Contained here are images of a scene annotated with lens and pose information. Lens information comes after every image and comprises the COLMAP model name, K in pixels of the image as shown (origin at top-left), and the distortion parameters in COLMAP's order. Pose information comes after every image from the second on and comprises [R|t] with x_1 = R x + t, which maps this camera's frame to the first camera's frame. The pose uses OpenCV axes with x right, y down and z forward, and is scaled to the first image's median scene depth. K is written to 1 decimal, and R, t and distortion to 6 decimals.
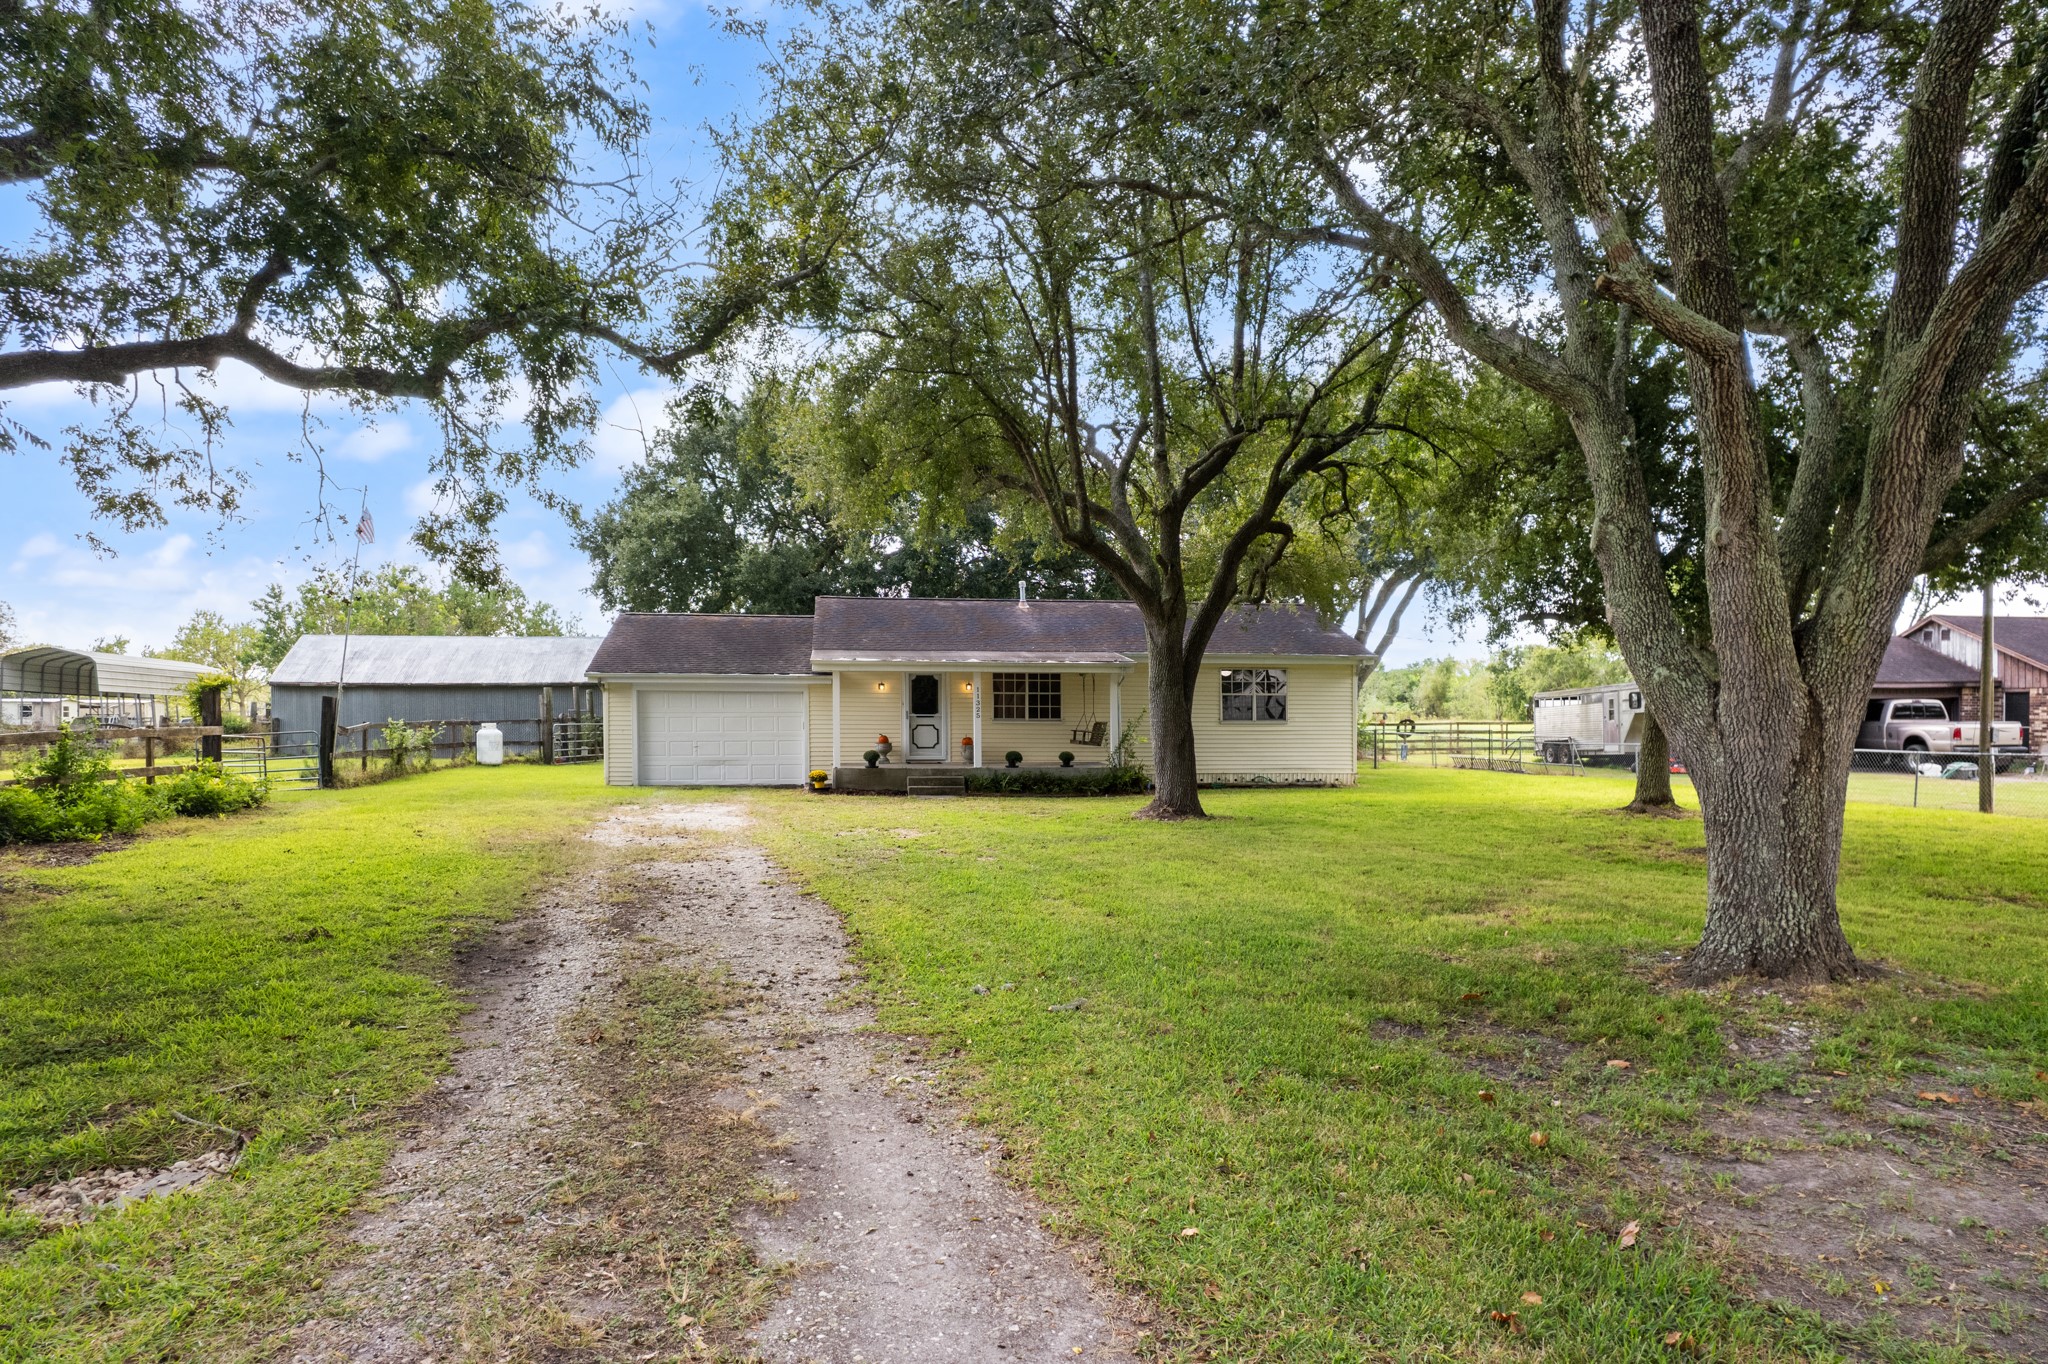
lens RADIAL K [[1304.6, 0, 1024.0], [0, 1304.6, 682.0], [0, 0, 1]] dist [-0.070286, 0.000160]
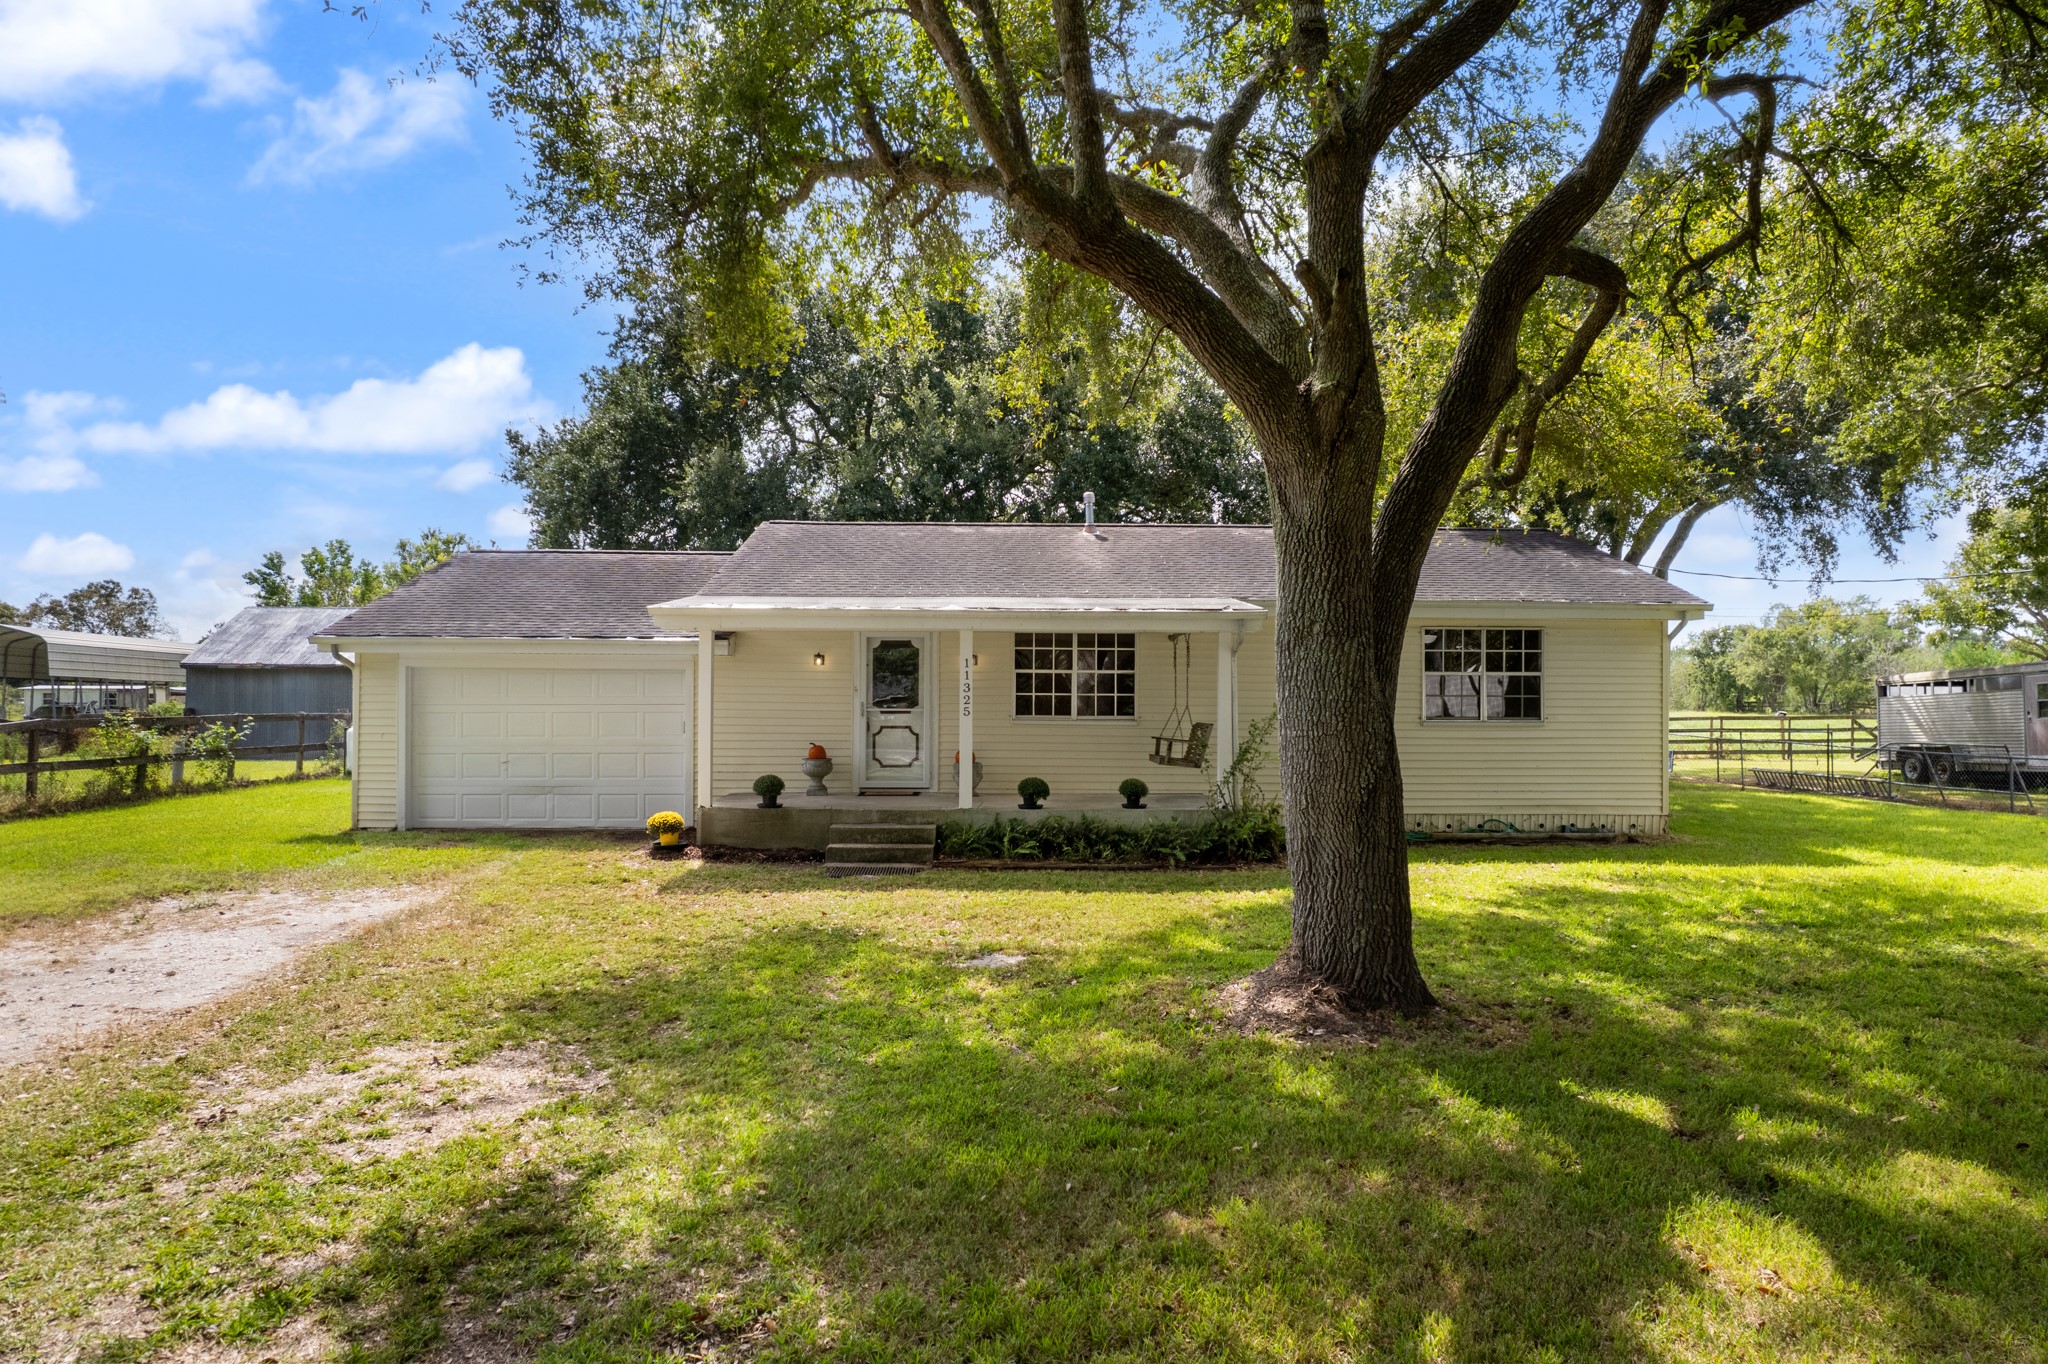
lens RADIAL K [[1304.6, 0, 1024.0], [0, 1304.6, 682.0], [0, 0, 1]] dist [-0.070286, 0.000160]
pose [[0.993100, 0.000437, -0.117273, 0.047384], [0.000619, 0.999960, 0.008966, 0.008335], [0.117272, -0.008977, 0.993059, 0.436671]]
